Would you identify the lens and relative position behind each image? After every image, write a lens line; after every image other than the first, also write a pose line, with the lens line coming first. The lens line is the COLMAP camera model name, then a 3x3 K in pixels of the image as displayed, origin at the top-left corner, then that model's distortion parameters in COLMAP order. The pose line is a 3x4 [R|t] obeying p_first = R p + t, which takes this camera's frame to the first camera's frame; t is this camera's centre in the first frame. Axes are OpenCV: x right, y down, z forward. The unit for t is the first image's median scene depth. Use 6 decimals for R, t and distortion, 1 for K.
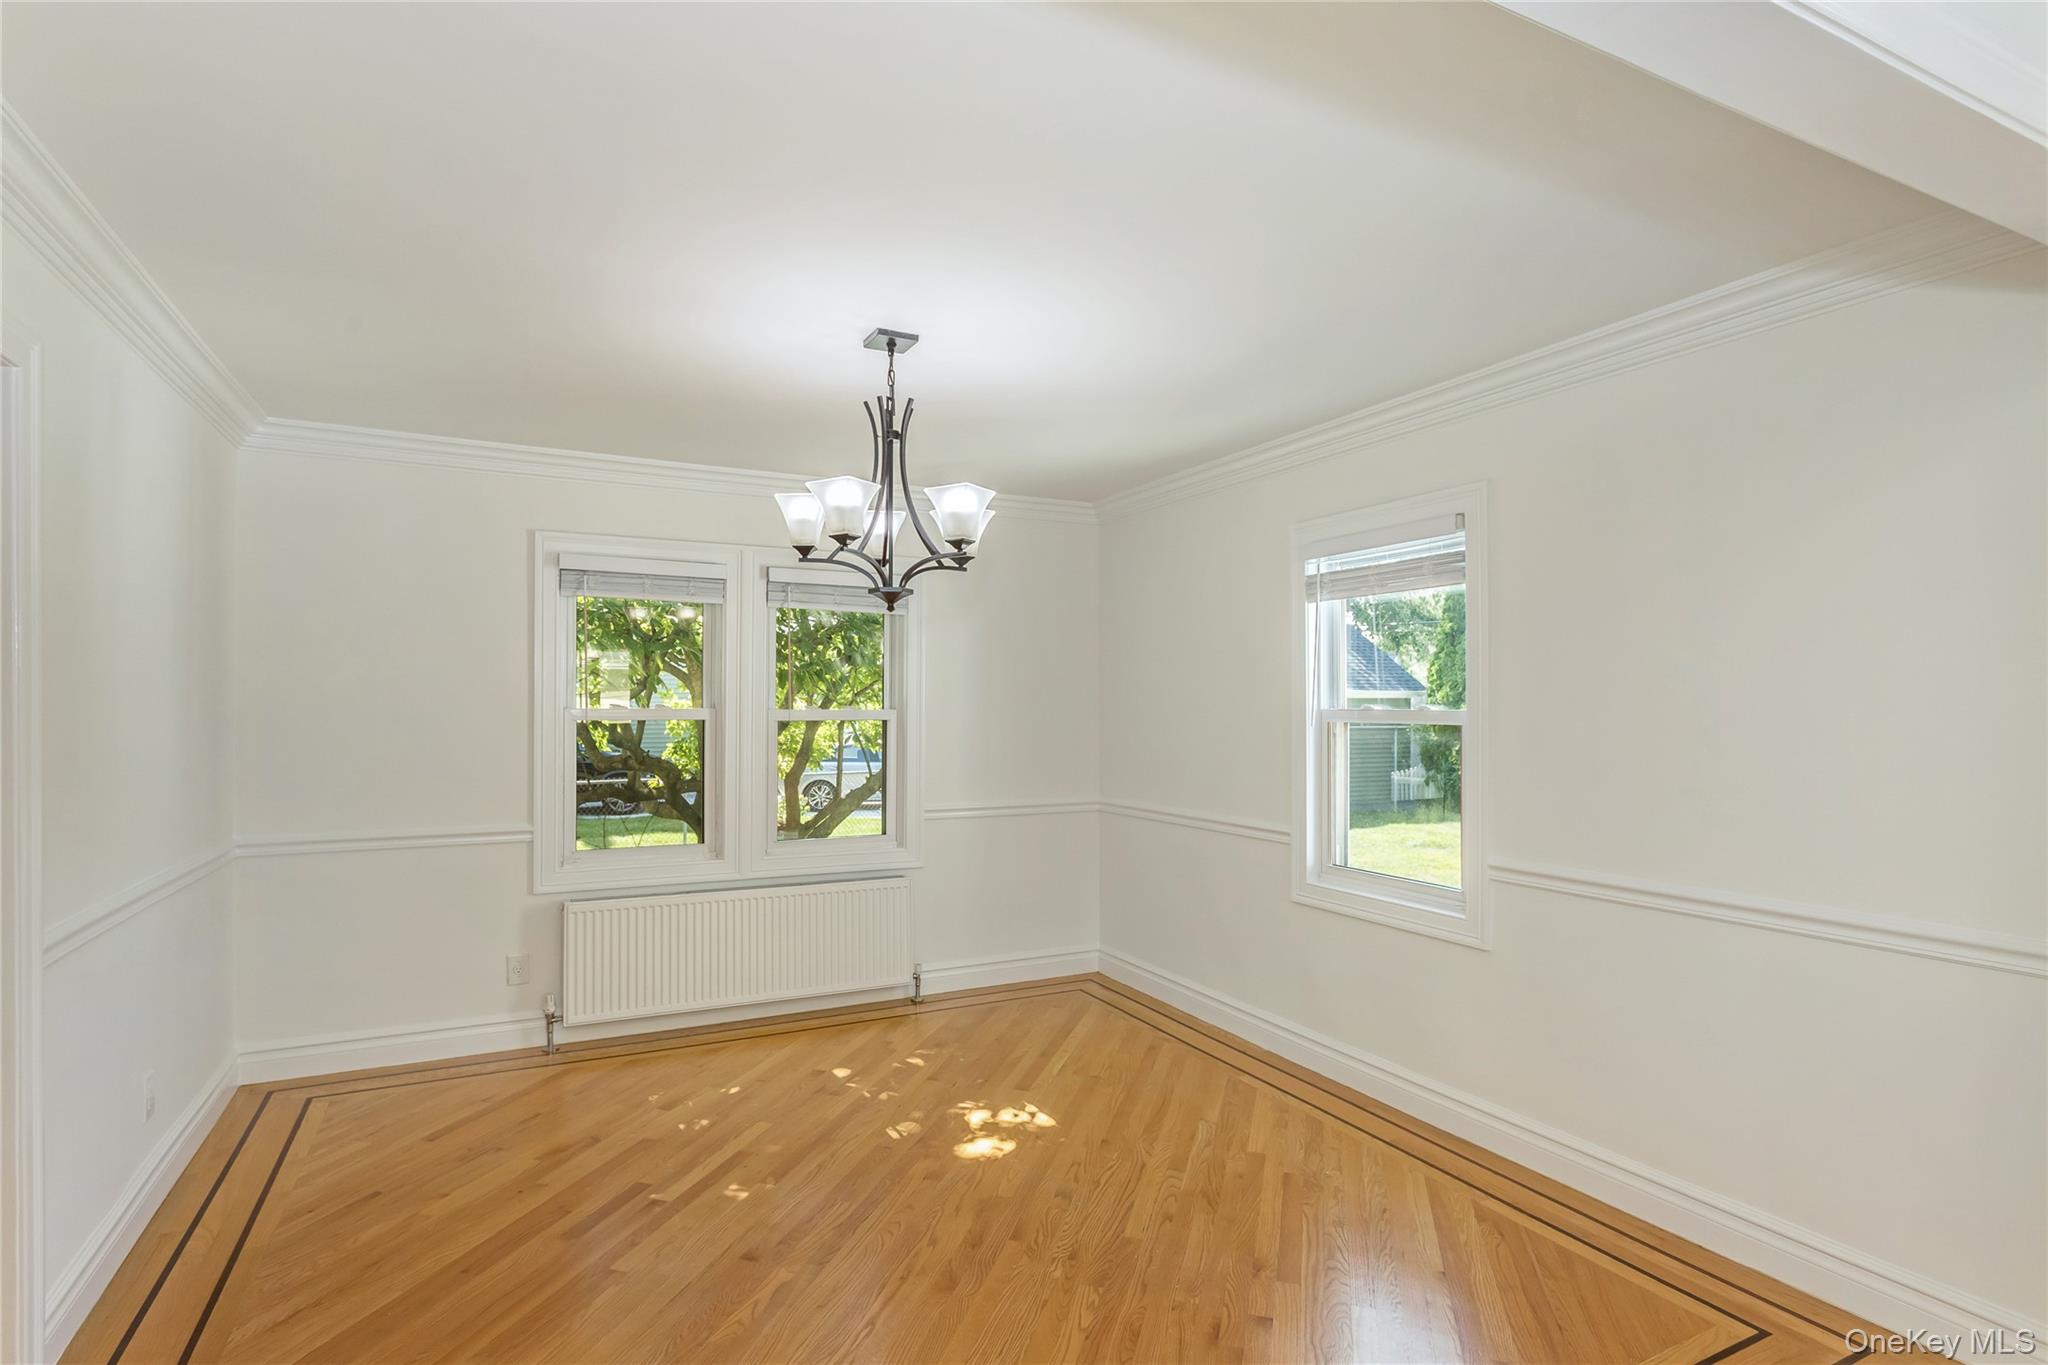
lens RADIAL K [[1045.8, 0, 1017.6], [0, 1045.8, 701.5], [0, 0, 1]] dist [-0.000012, 0.000056]
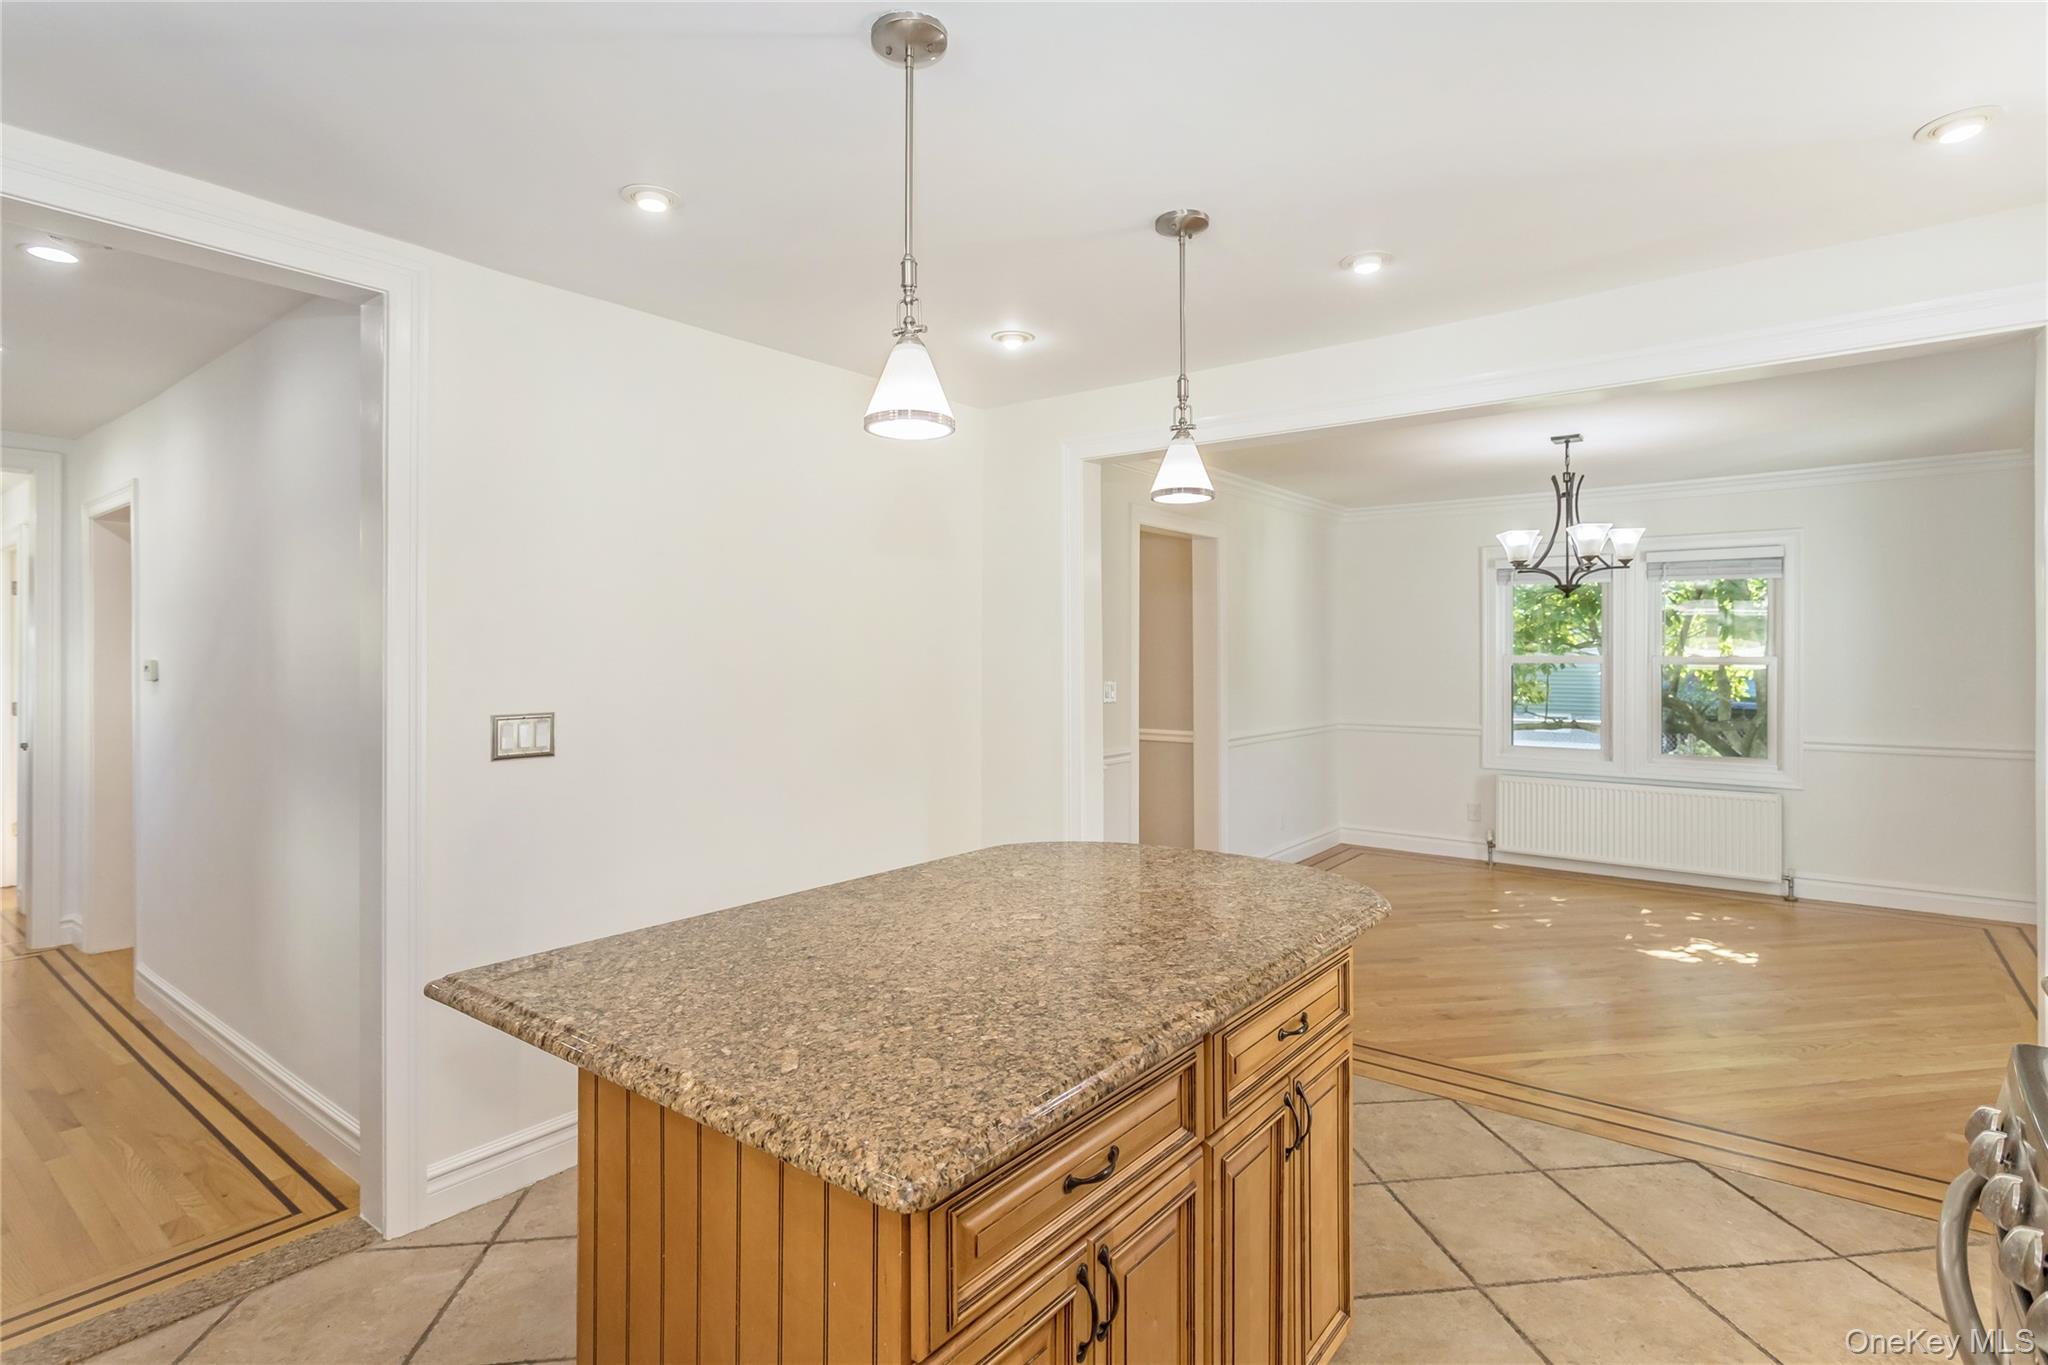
lens RADIAL K [[1011.1, 0, 1016.6], [0, 1011.1, 676.7], [0, 0, 1]] dist [0.001055, 0.000118]
pose [[0.433187, 0.018331, -0.901118, 0.654842], [0.000829, 0.999785, 0.020736, 0.006743], [0.901304, -0.009729, 0.433079, -0.352057]]
